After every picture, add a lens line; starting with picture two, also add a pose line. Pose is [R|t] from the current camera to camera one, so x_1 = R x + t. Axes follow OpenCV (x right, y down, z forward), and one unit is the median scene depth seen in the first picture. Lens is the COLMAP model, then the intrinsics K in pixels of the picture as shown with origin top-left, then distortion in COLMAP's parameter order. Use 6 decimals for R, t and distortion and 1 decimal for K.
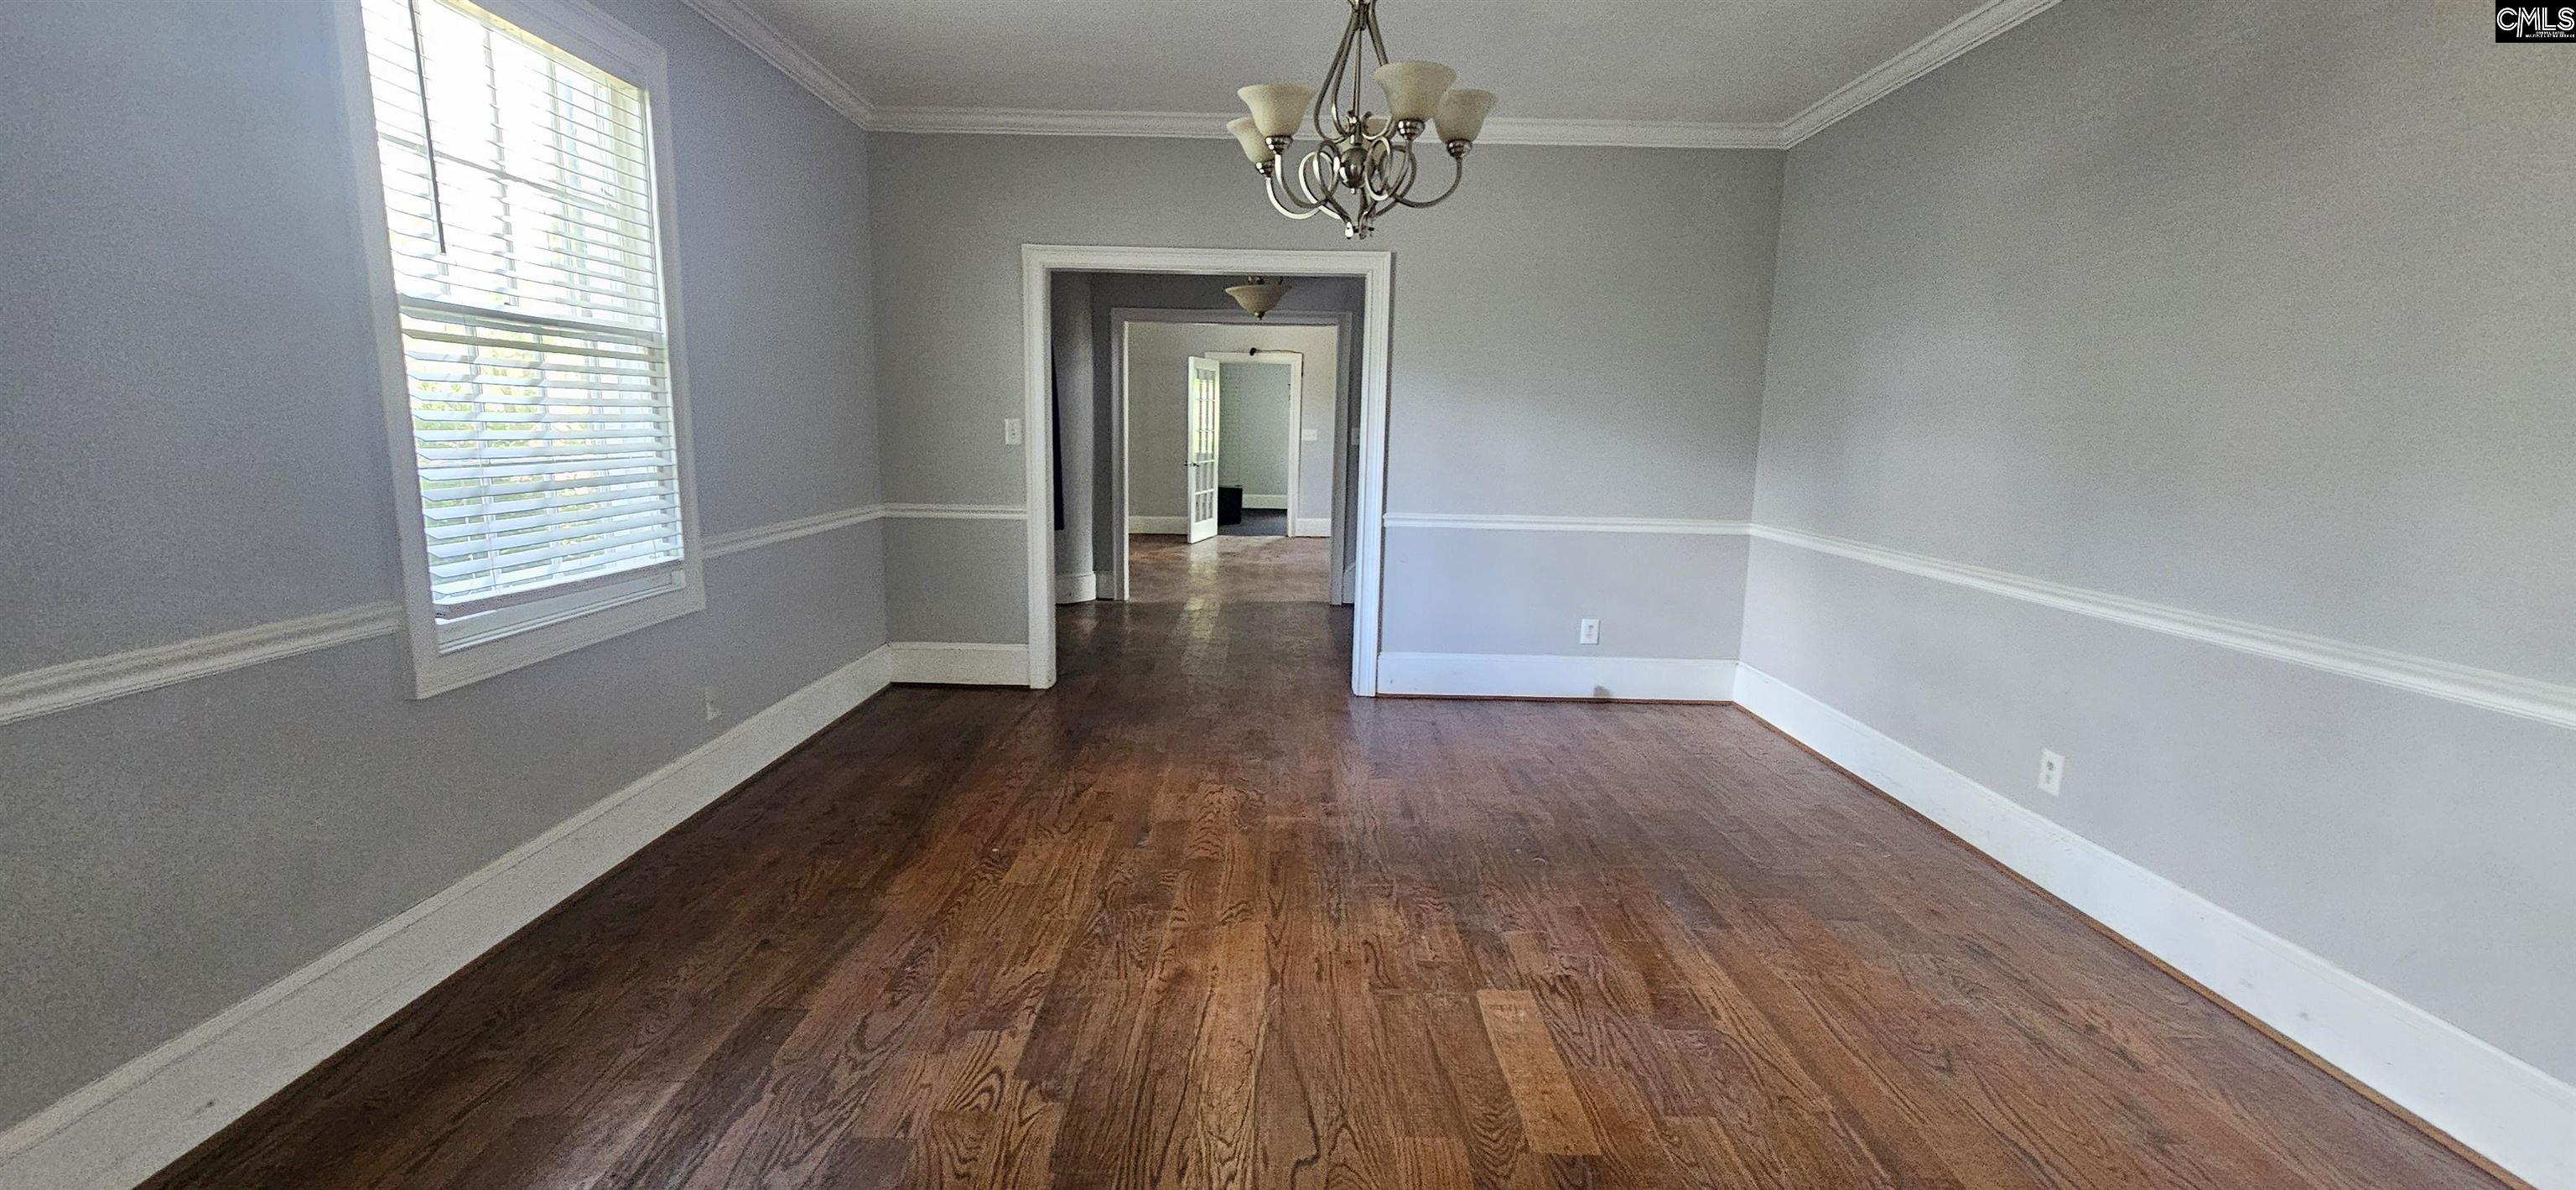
lens RADIAL K [[1050.2, 0, 1261.8], [0, 1050.2, 597.1], [0, 0, 1]] dist [-0.003602, -0.000364]
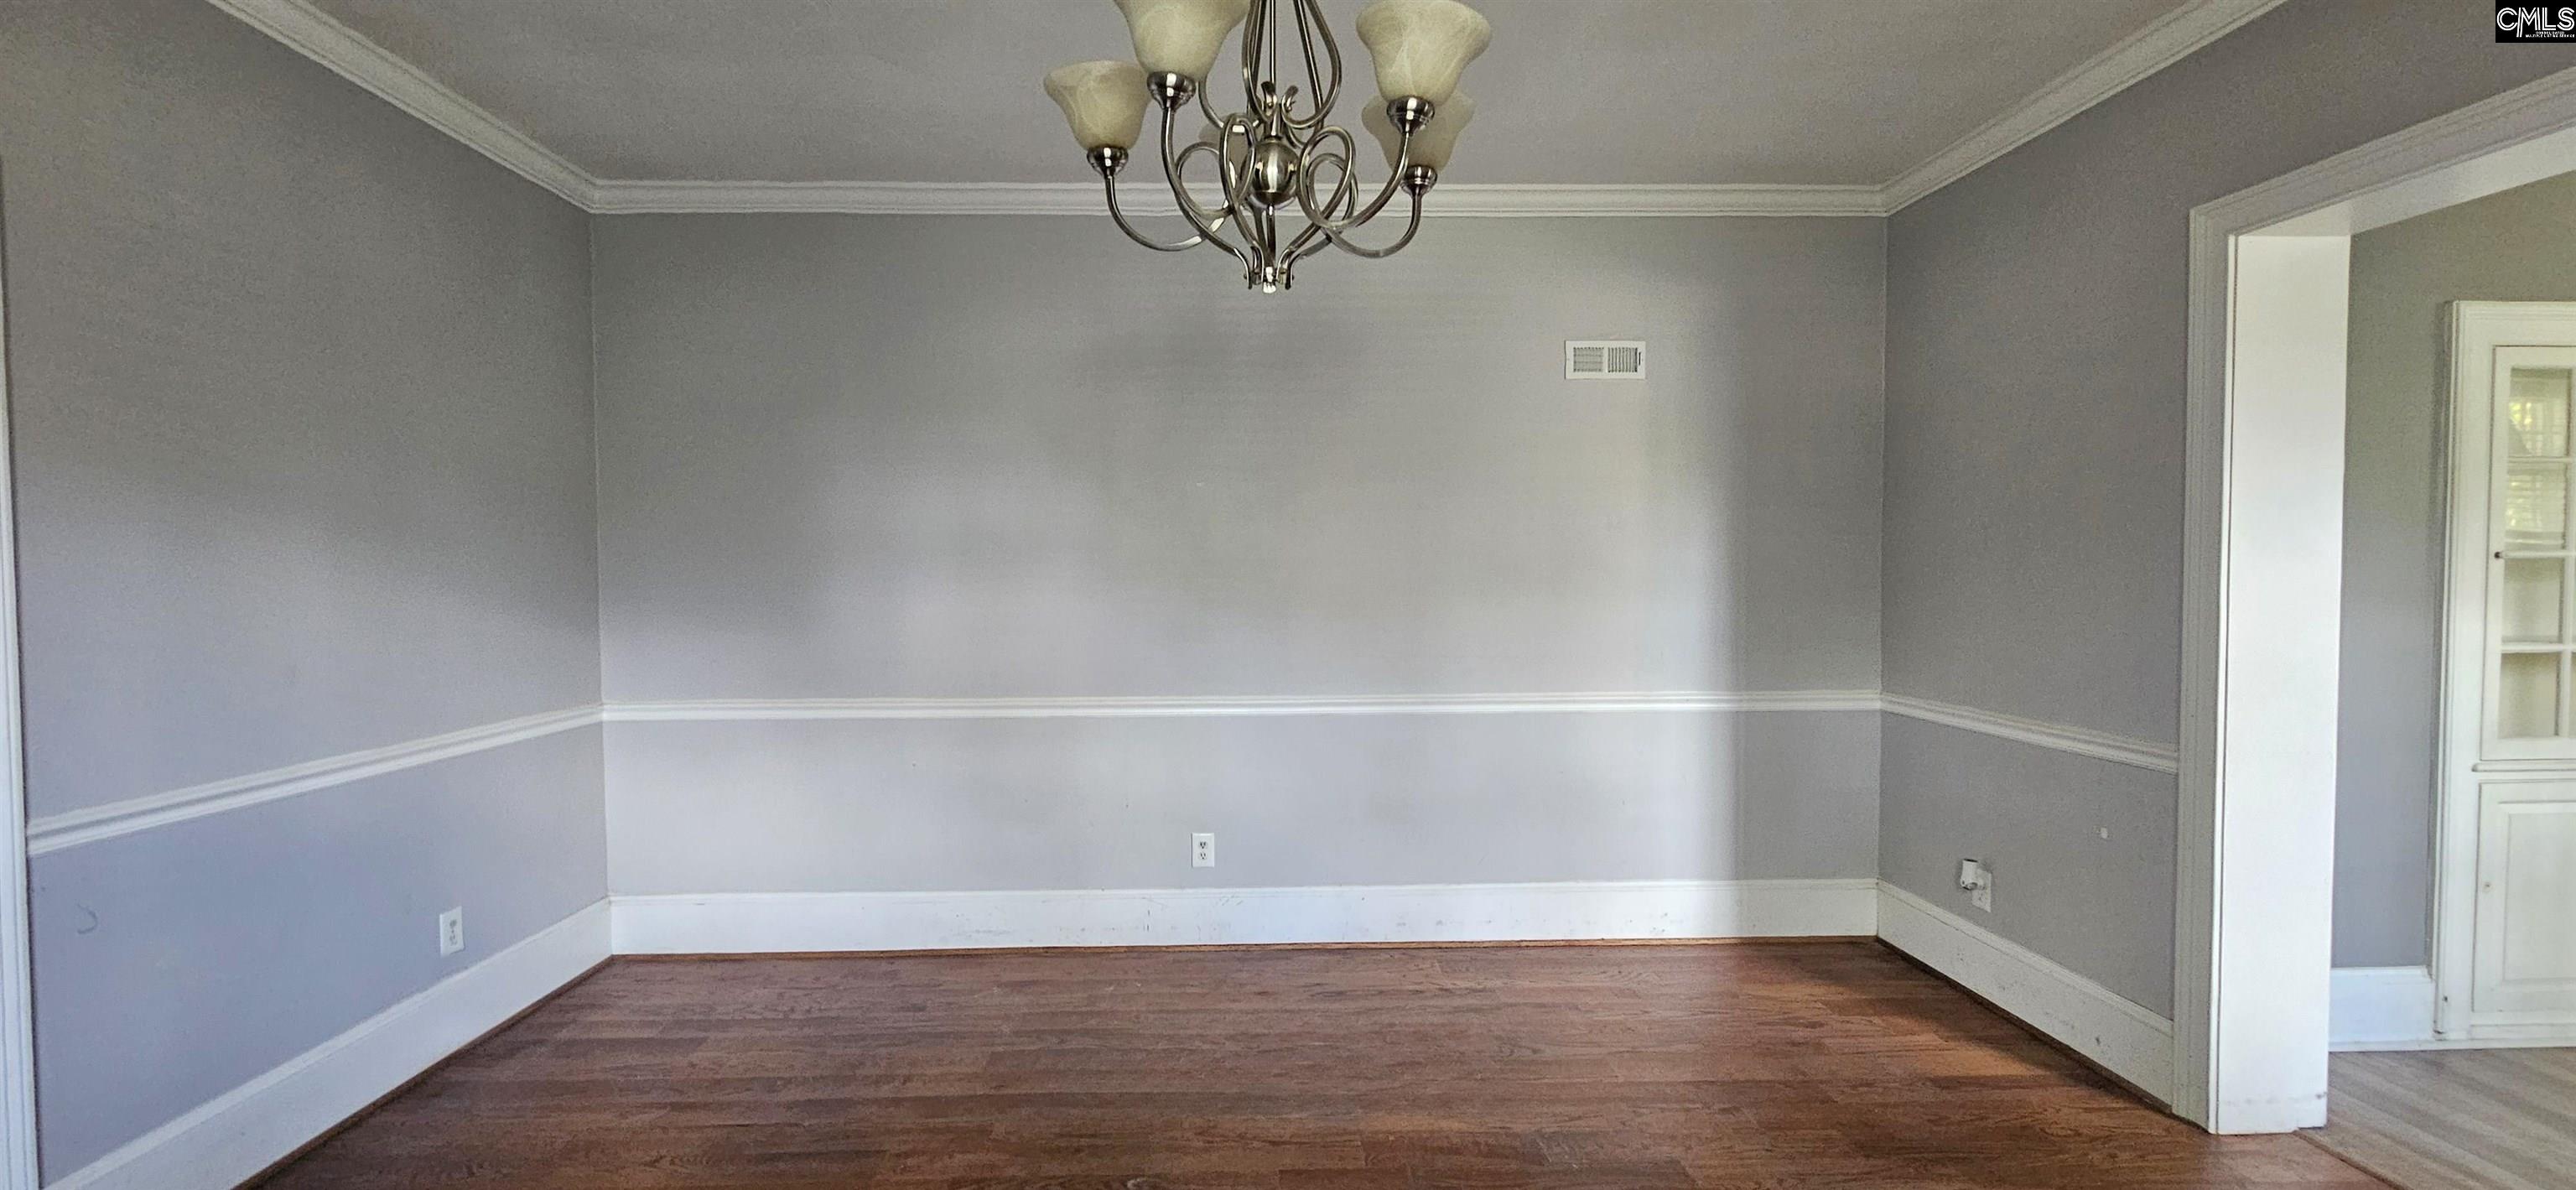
lens RADIAL K [[1050.2, 0, 1261.8], [0, 1050.2, 597.1], [0, 0, 1]] dist [-0.003602, -0.000364]
pose [[-0.039880, -0.044973, 0.998192, -0.454941], [0.166906, 0.984651, 0.051031, -0.173121], [-0.985166, 0.168640, -0.031762, 0.921817]]
